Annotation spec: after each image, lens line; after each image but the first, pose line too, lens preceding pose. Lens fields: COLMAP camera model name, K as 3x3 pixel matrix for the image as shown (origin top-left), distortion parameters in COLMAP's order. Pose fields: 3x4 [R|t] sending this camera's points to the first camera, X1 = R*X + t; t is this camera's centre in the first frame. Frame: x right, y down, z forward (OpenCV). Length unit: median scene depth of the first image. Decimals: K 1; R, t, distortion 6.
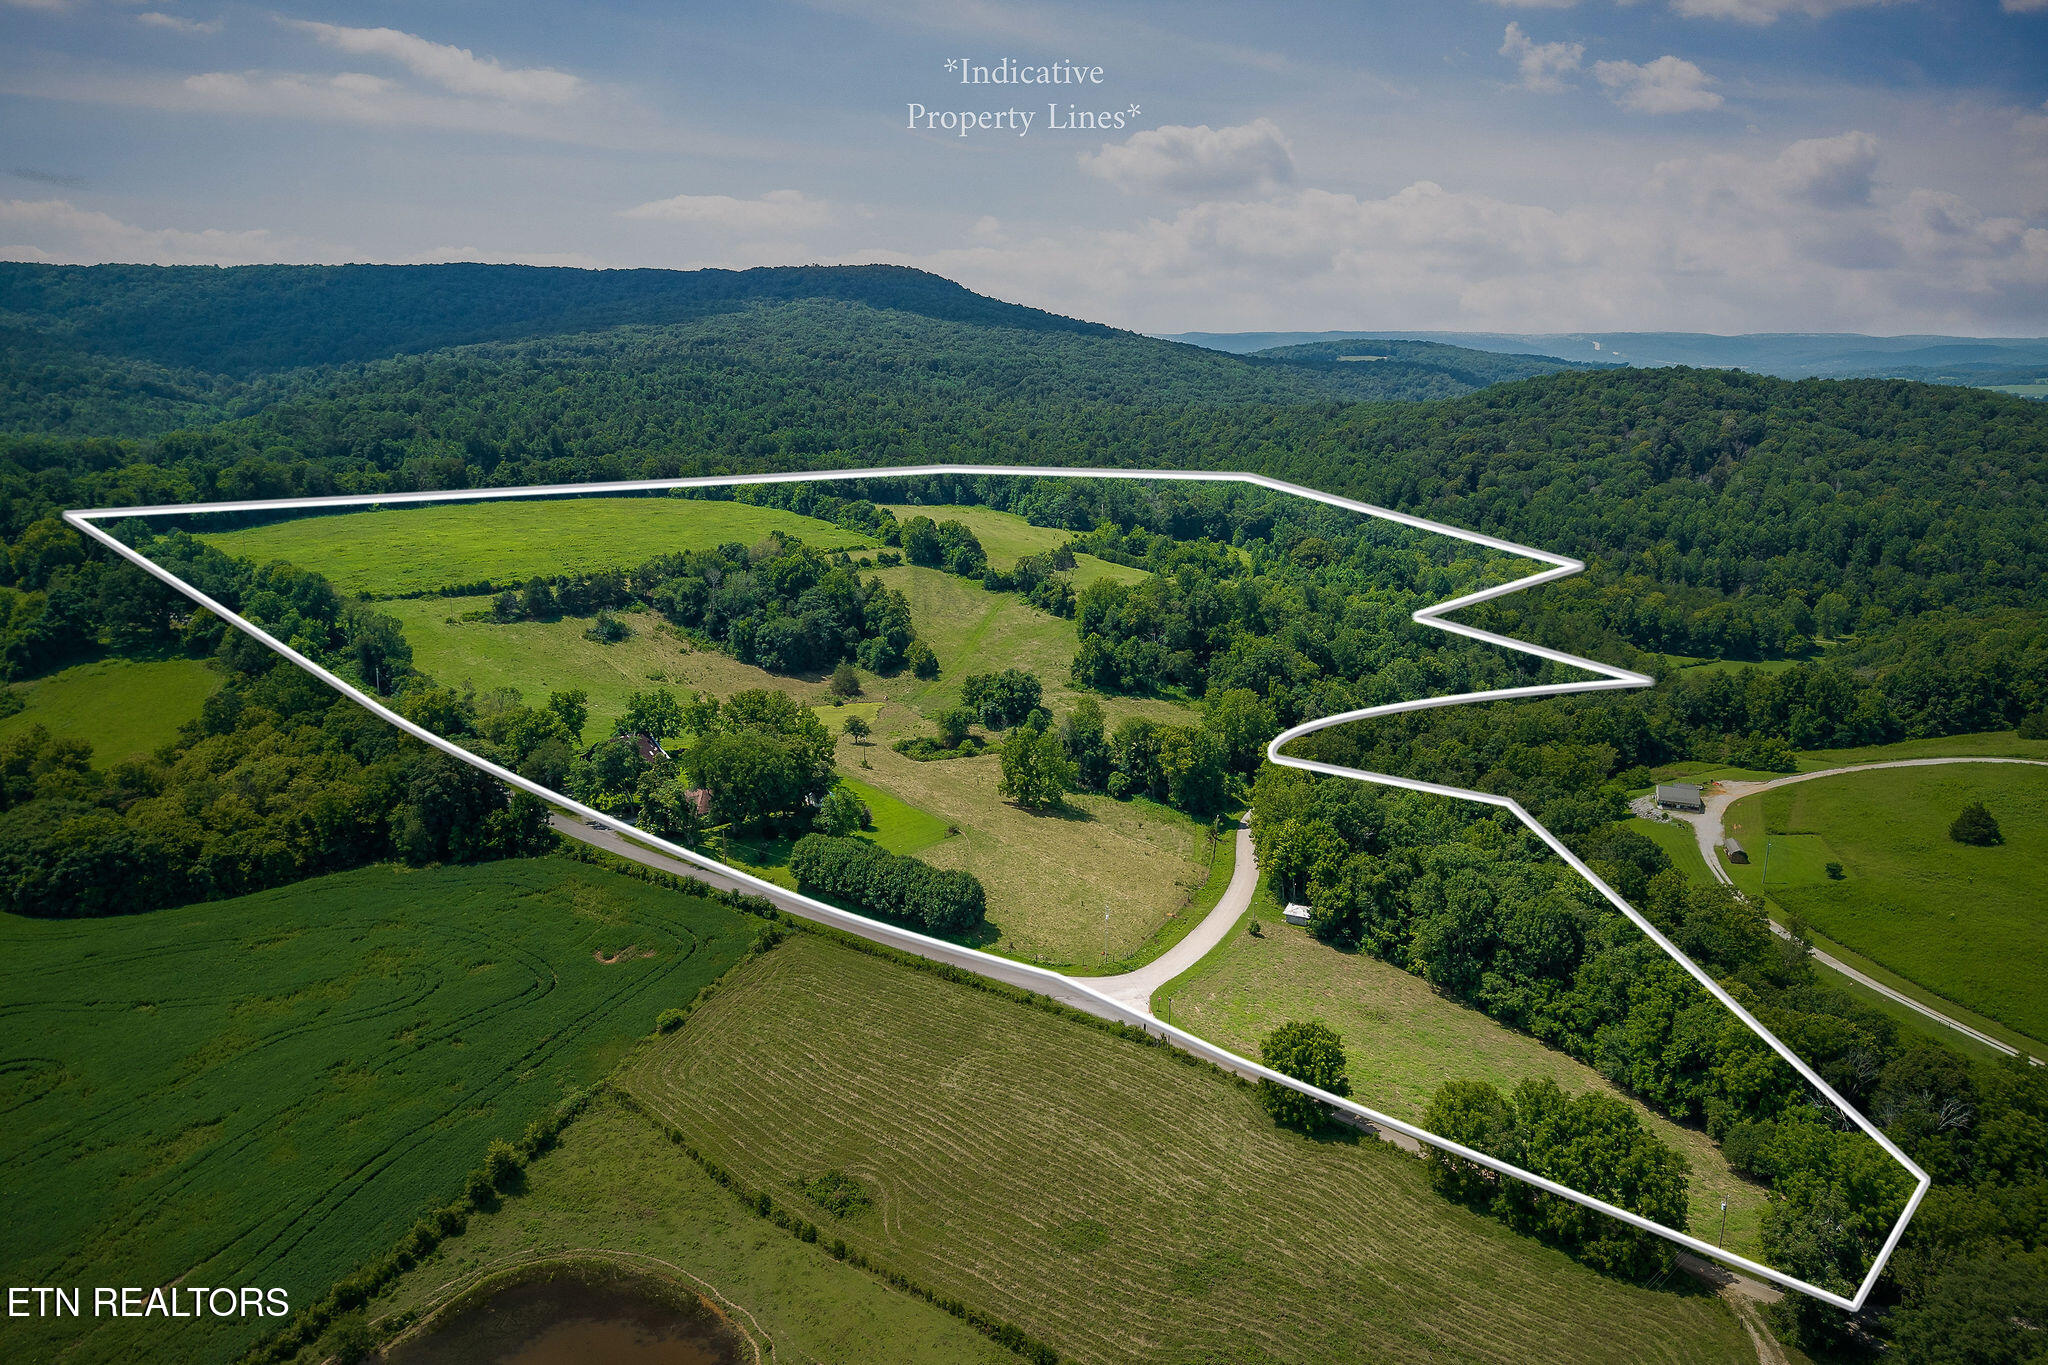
lens RADIAL K [[1372.4, 0, 1024.0], [0, 1372.4, 682.5], [0, 0, 1]] dist [0.074069, -0.084683]
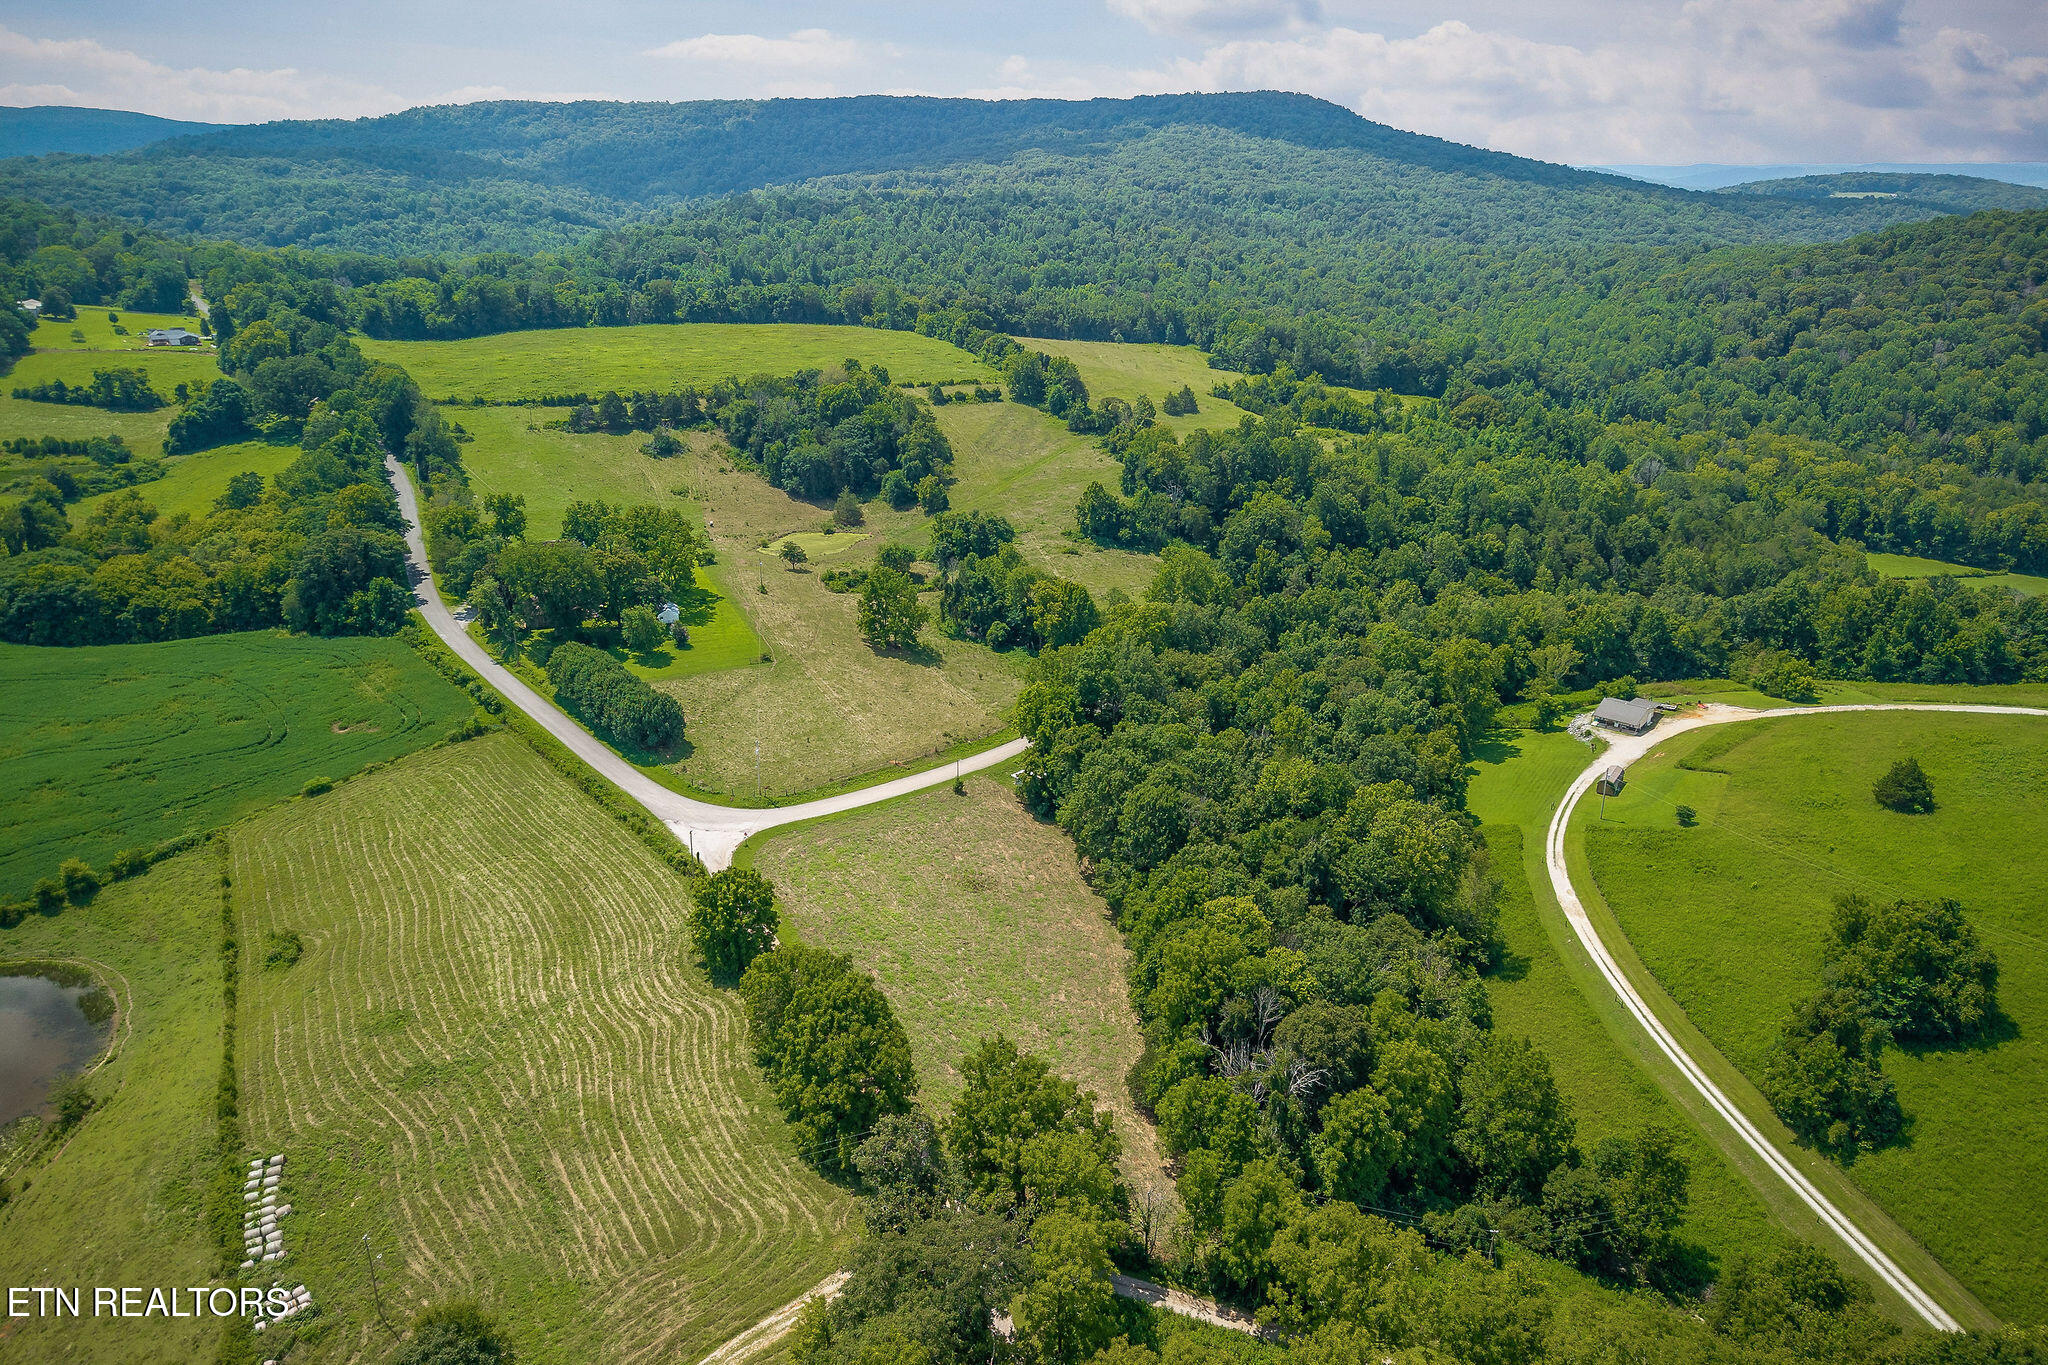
lens RADIAL K [[1380.3, 0, 1025.0], [0, 1380.3, 659.9], [0, 0, 1]] dist [0.045624, -0.041235]
pose [[0.948299, 0.108292, -0.298333, 0.296527], [-0.079787, 0.991143, 0.106159, -0.009816], [0.307187, -0.076868, 0.948540, 0.061340]]
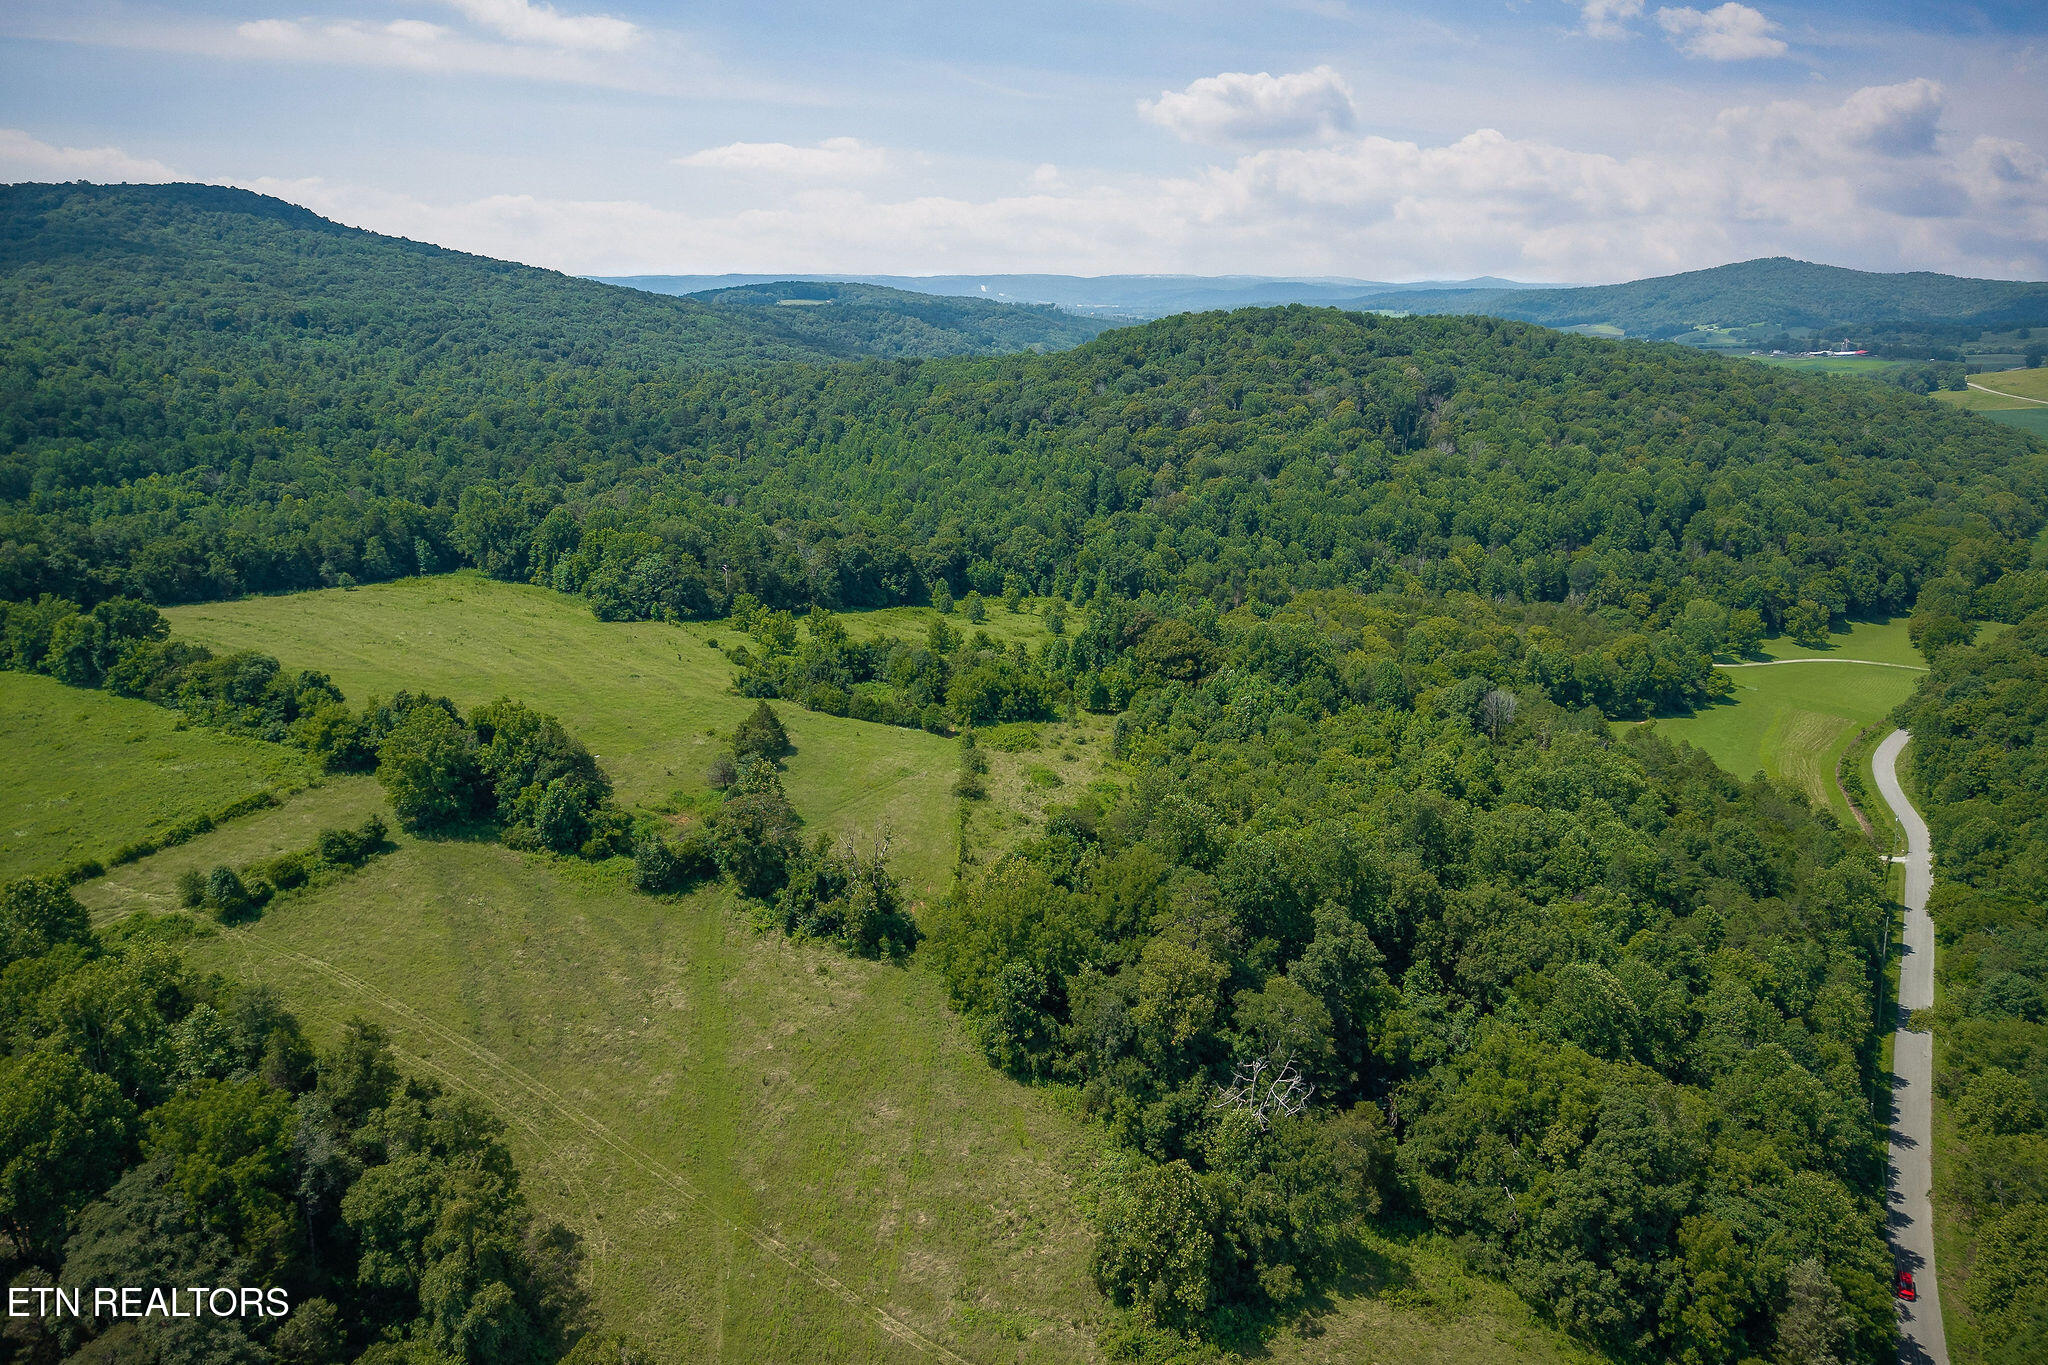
lens RADIAL K [[1364.4, 0, 1024.0], [0, 1364.4, 682.5], [0, 0, 1]] dist [0.026520, -0.036519]
pose [[0.910510, -0.127539, 0.393326, -0.089282], [0.111754, 0.991744, 0.062883, -0.165542], [-0.398098, -0.013300, 0.917246, 0.706685]]
